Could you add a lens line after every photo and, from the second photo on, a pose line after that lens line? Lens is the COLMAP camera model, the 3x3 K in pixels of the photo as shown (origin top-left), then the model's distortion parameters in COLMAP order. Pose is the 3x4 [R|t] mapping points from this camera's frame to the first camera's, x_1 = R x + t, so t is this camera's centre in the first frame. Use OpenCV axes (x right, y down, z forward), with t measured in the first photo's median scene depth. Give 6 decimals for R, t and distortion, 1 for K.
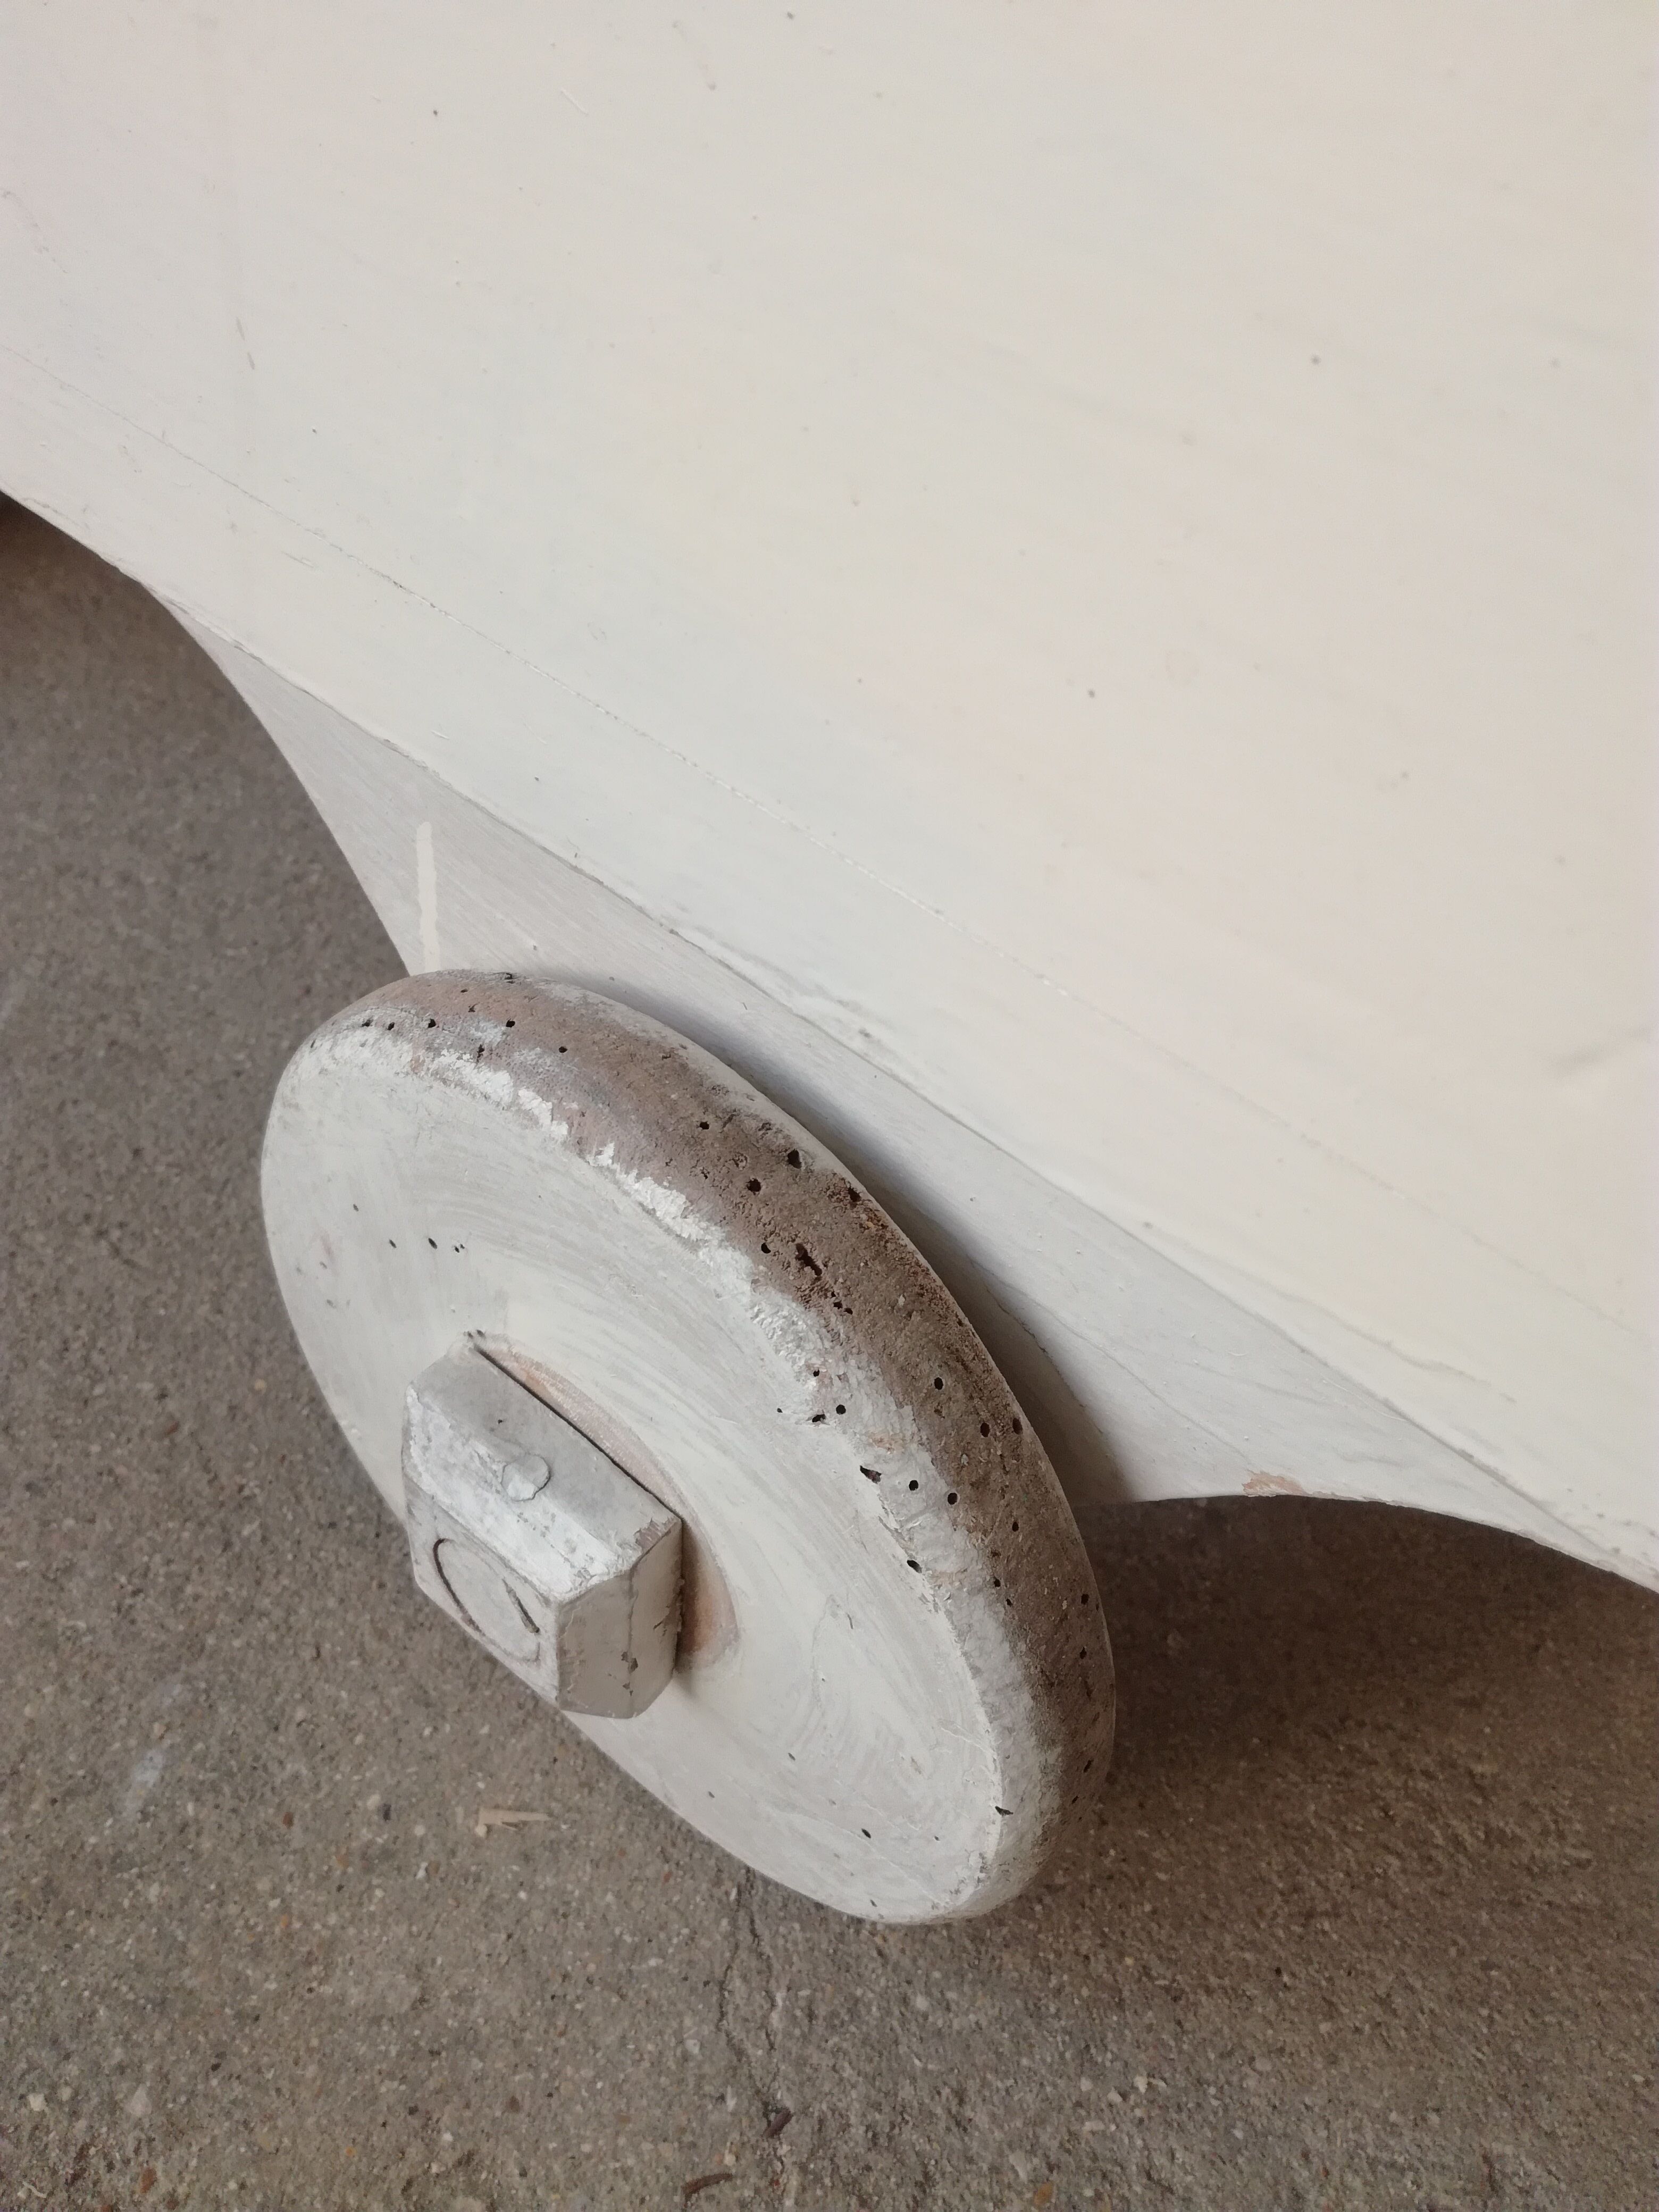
lens RADIAL K [[1818.1, 0, 823.2], [0, 1818.1, 1110.9], [0, 0, 1]] dist [0.089408, -0.189248]
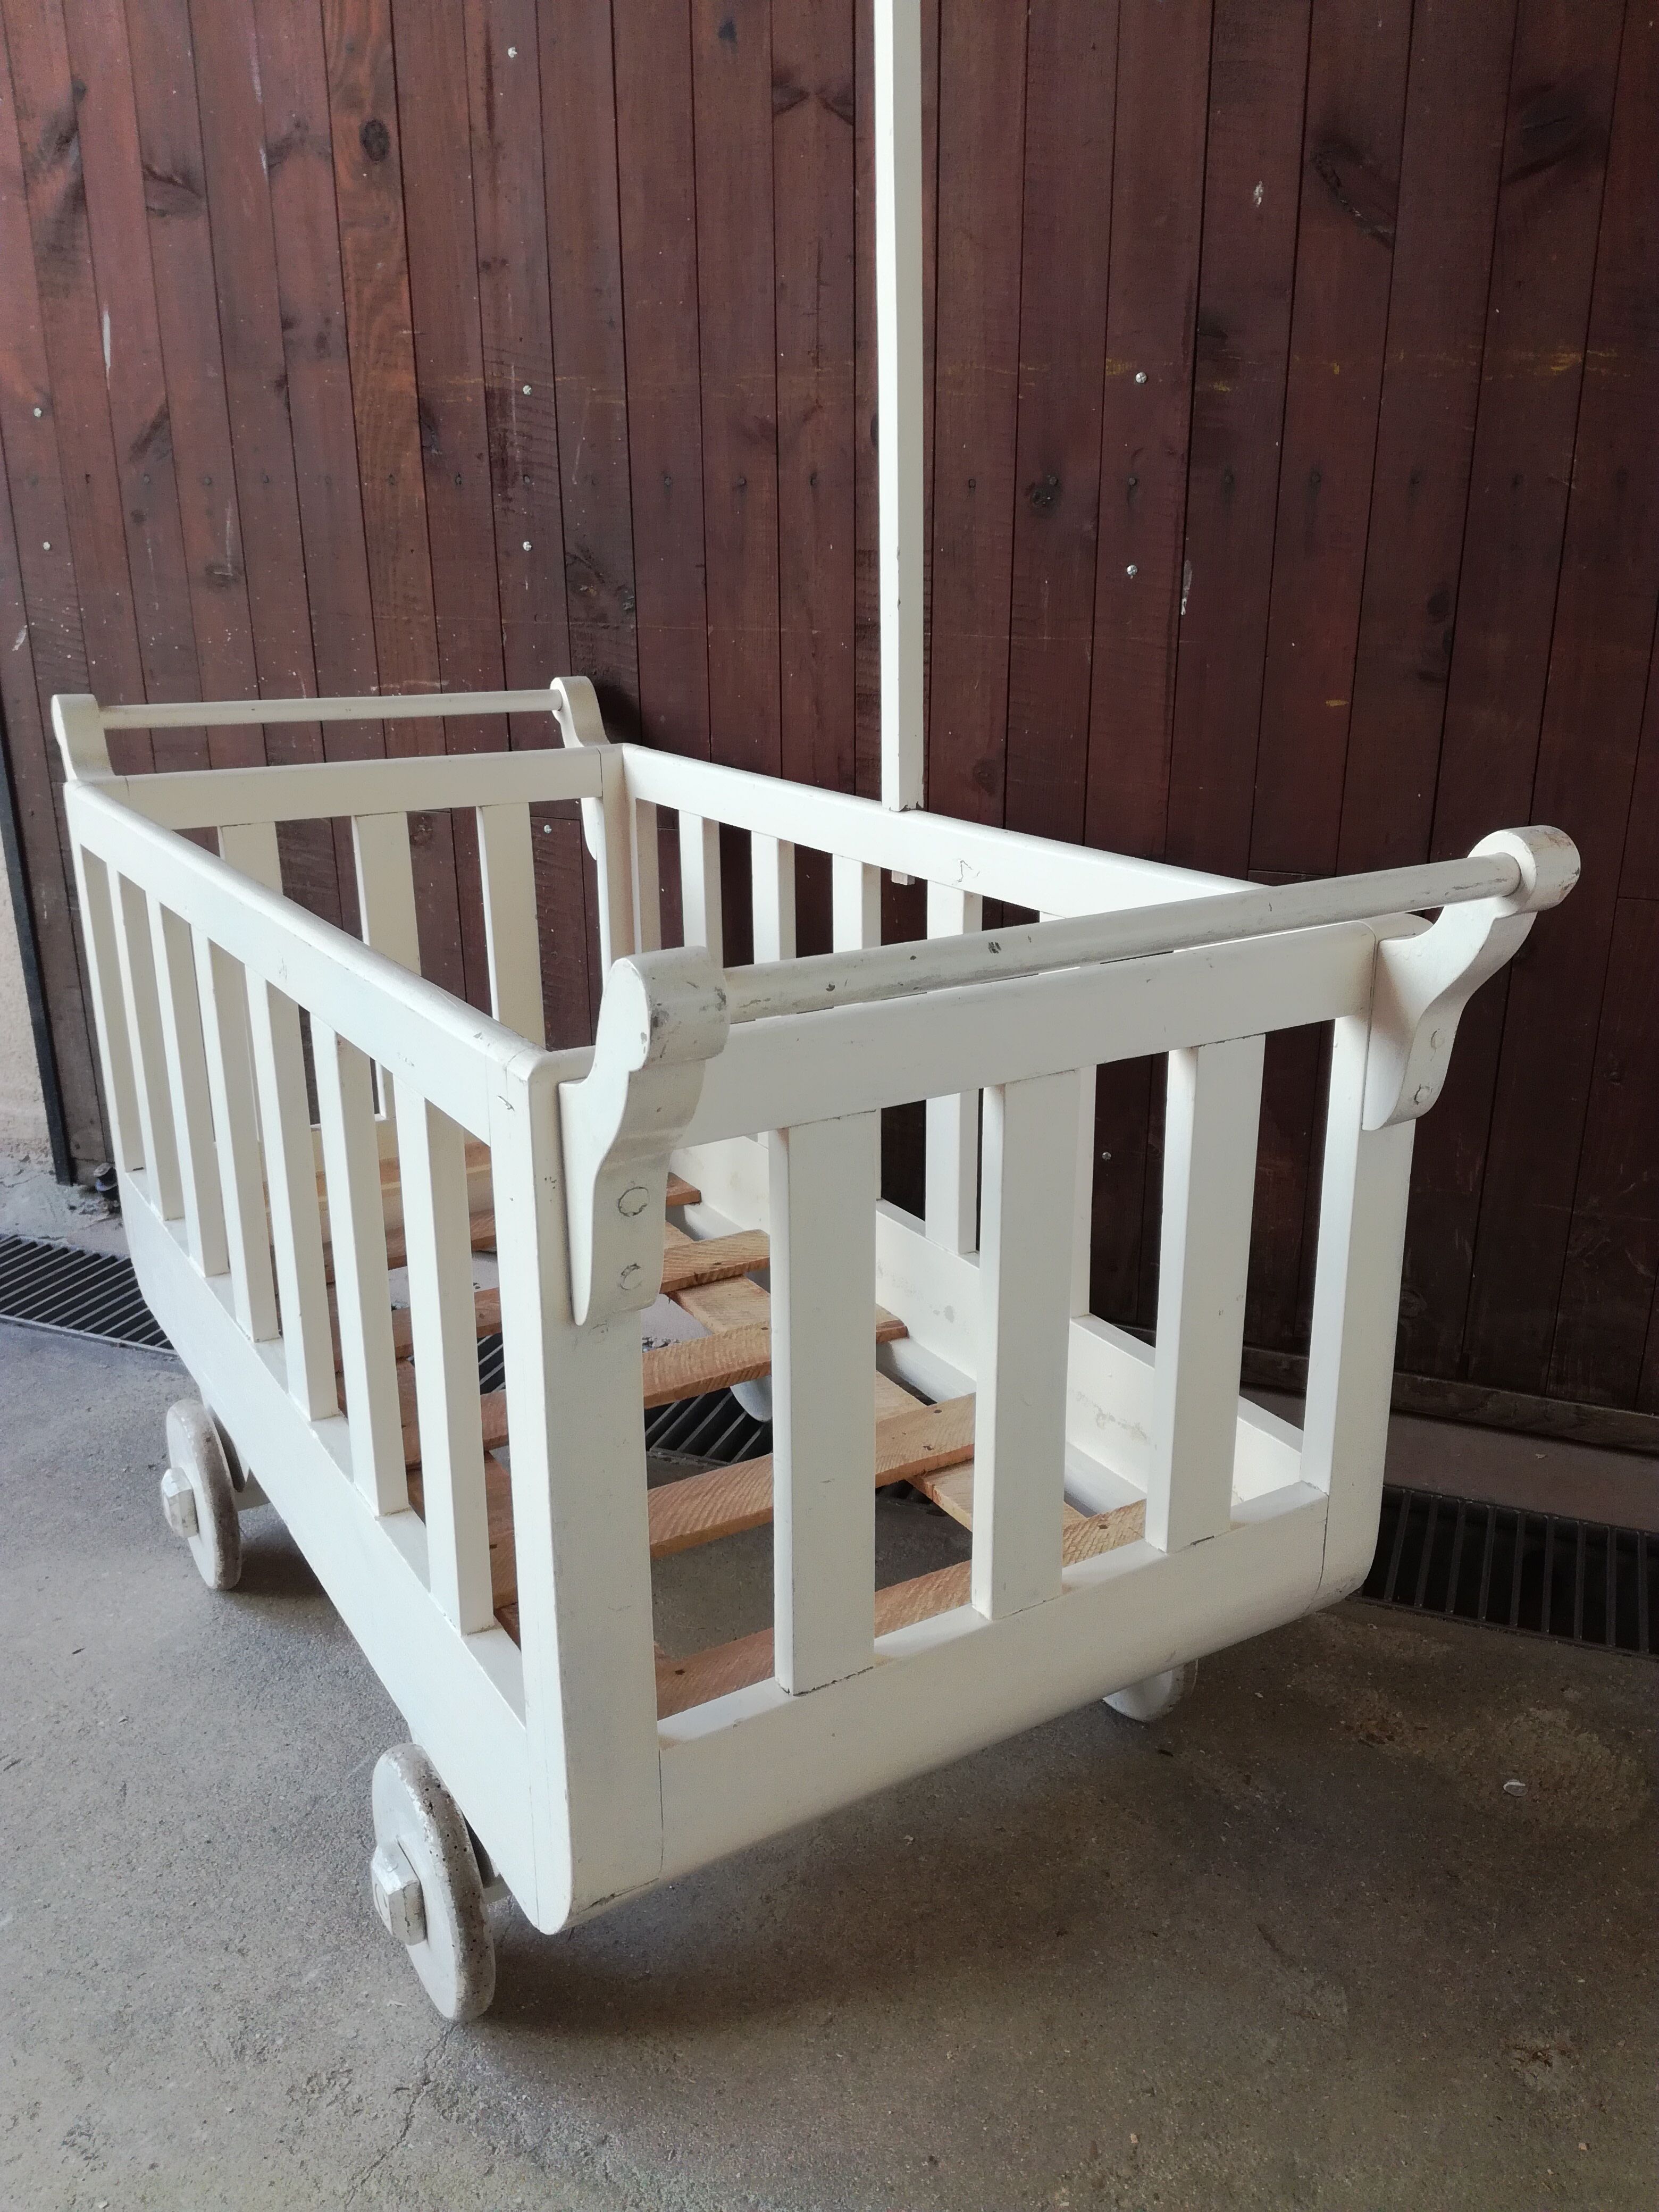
lens RADIAL K [[1818.1, 0, 823.2], [0, 1818.1, 1110.9], [0, 0, 1]] dist [0.089408, -0.189248]
pose [[0.944282, -0.001601, -0.329134, 1.969948], [-0.152810, 0.883549, -0.442708, 0.342843], [0.291514, 0.468336, 0.834075, -2.792748]]
